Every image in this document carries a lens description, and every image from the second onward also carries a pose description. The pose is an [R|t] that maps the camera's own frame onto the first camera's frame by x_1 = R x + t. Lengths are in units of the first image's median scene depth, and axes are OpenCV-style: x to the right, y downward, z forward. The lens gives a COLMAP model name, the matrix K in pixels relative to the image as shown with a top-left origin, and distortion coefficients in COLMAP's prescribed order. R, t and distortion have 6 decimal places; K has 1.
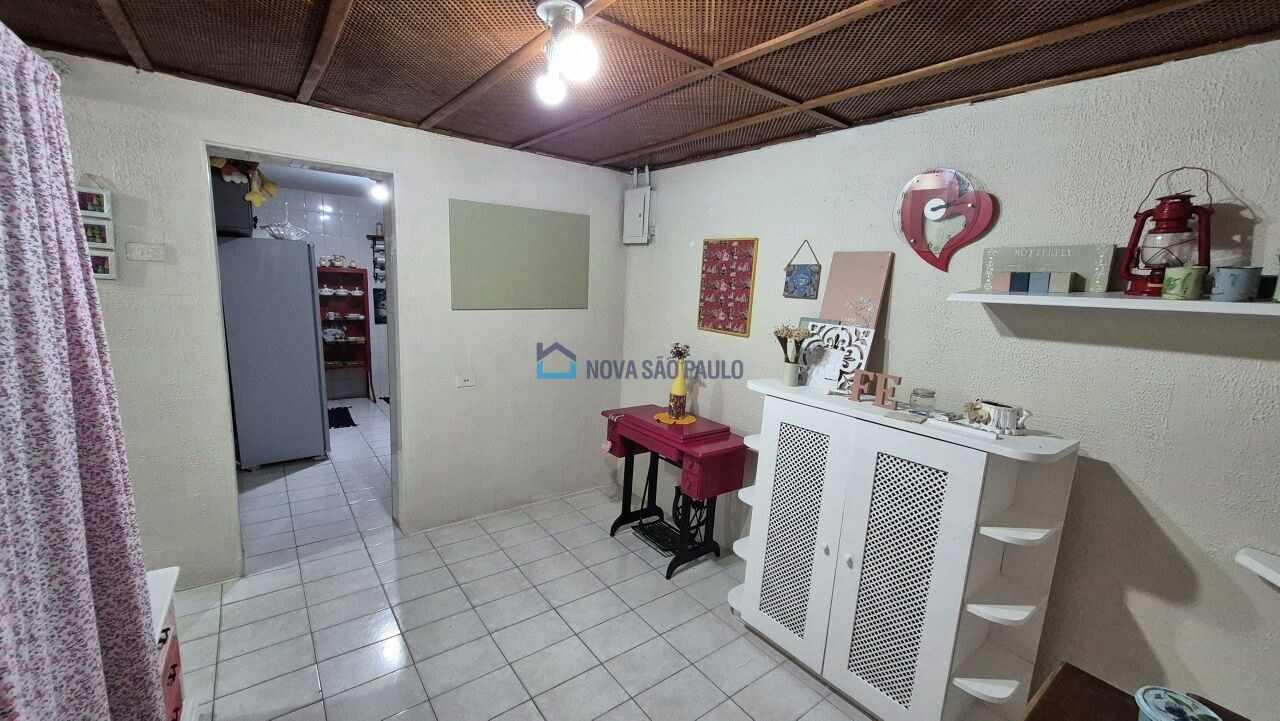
lens RADIAL K [[509.0, 0, 640.0], [0, 509.0, 360.5], [0, 0, 1]] dist [-0.000381, 0.000032]
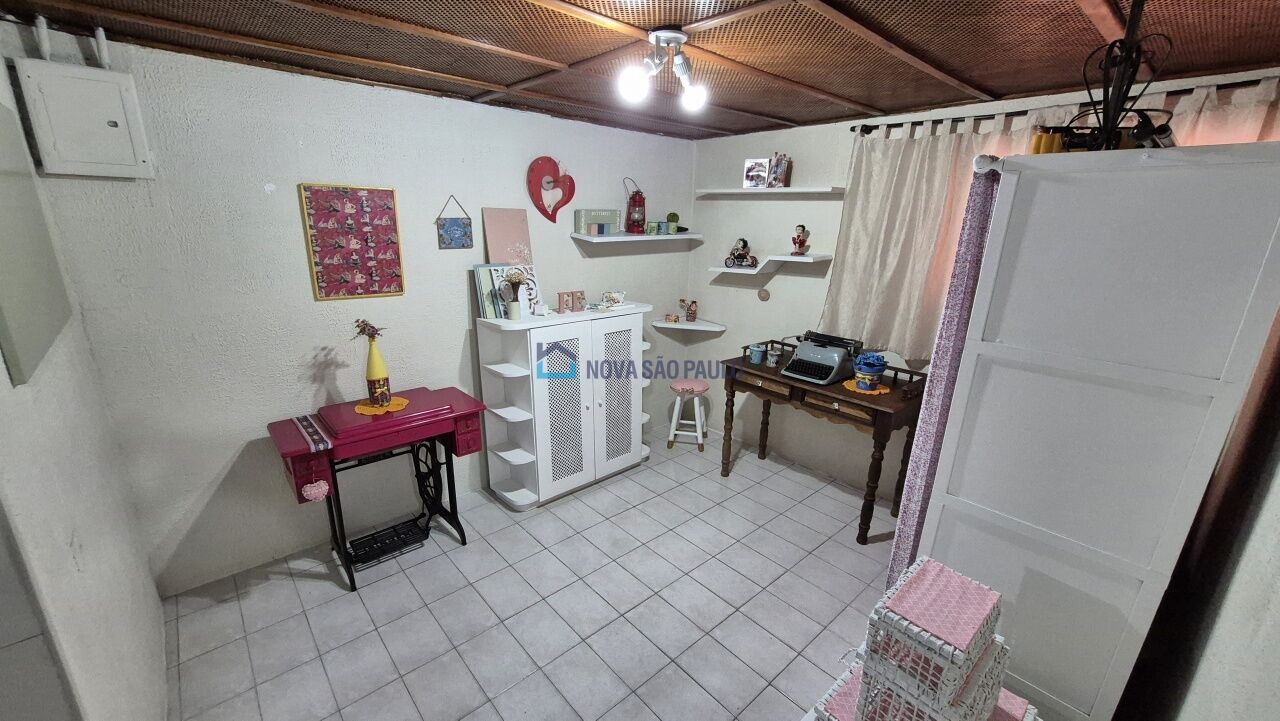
lens RADIAL K [[489.6, 0, 640.0], [0, 489.6, 360.5], [0, 0, 1]] dist [-0.000067, 0.000101]
pose [[-0.068203, -0.311046, 0.947944, -0.799537], [0.149248, 0.936284, 0.317958, -0.170970], [-0.986445, 0.163164, -0.017434, 0.646762]]
